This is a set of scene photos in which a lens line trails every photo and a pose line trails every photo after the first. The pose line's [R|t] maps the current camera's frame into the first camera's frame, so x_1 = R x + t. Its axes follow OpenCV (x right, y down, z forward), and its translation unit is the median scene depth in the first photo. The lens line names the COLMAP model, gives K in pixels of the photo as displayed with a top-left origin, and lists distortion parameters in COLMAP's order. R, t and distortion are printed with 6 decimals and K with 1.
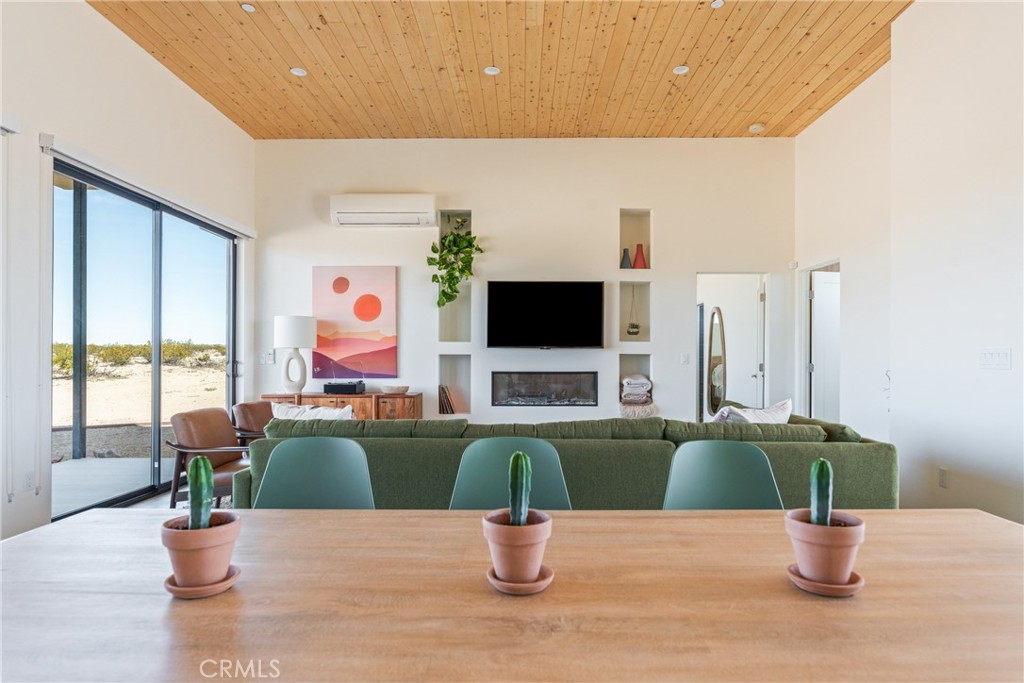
lens RADIAL K [[552.3, 0, 518.0], [0, 552.3, 347.3], [0, 0, 1]] dist [-0.000177, -0.003331]
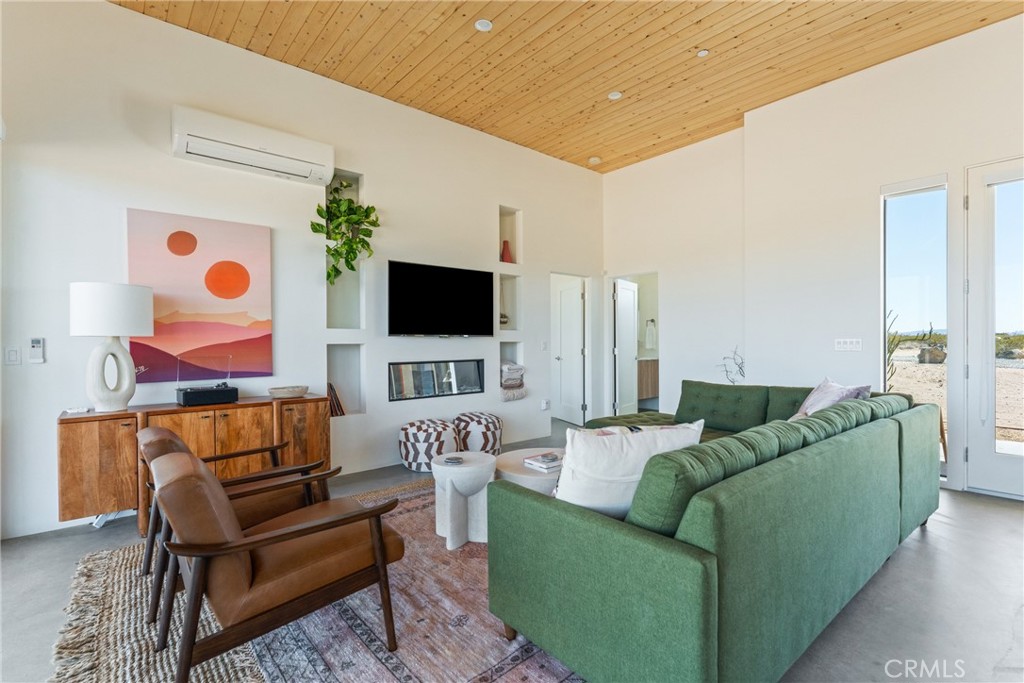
lens RADIAL K [[467.6, 0, 515.7], [0, 467.6, 338.9], [0, 0, 1]] dist [-0.005025, 0.000227]
pose [[0.757667, -0.004316, 0.652627, -0.383995], [-0.002661, 0.999949, 0.009702, -0.002267], [-0.652636, -0.009087, 0.757617, 0.300635]]
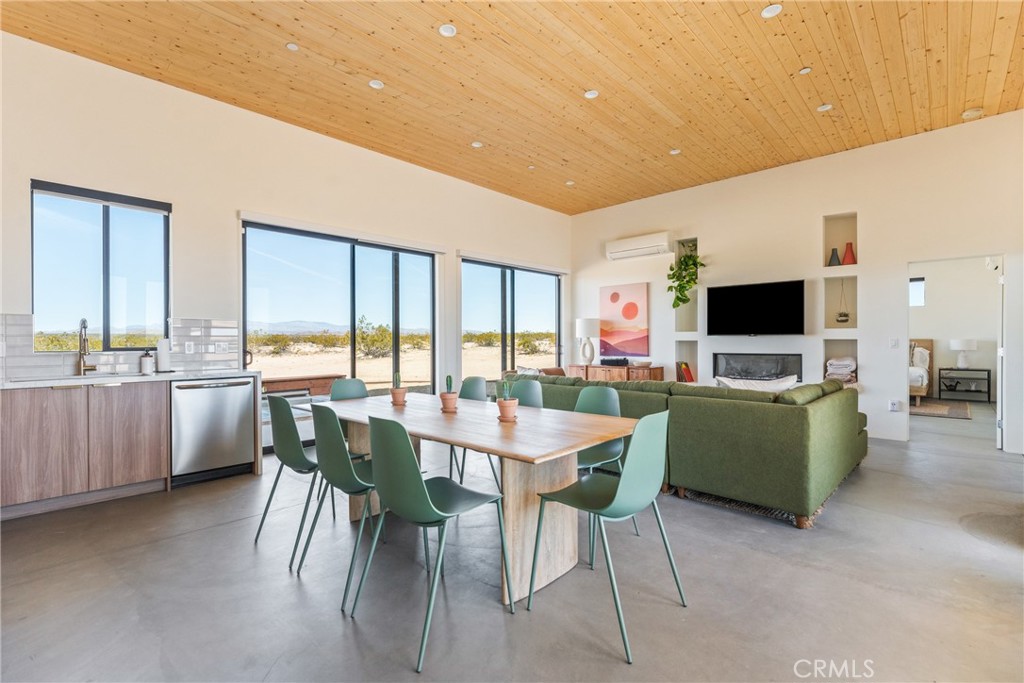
lens RADIAL K [[467.6, 0, 515.6], [0, 467.6, 341.3], [0, 0, 1]] dist [-0.005025, 0.000227]
pose [[0.735536, -0.005858, -0.677460, 0.379234], [0.008175, 0.999967, 0.000229, 0.011005], [0.677436, -0.005707, 0.735559, -0.183729]]
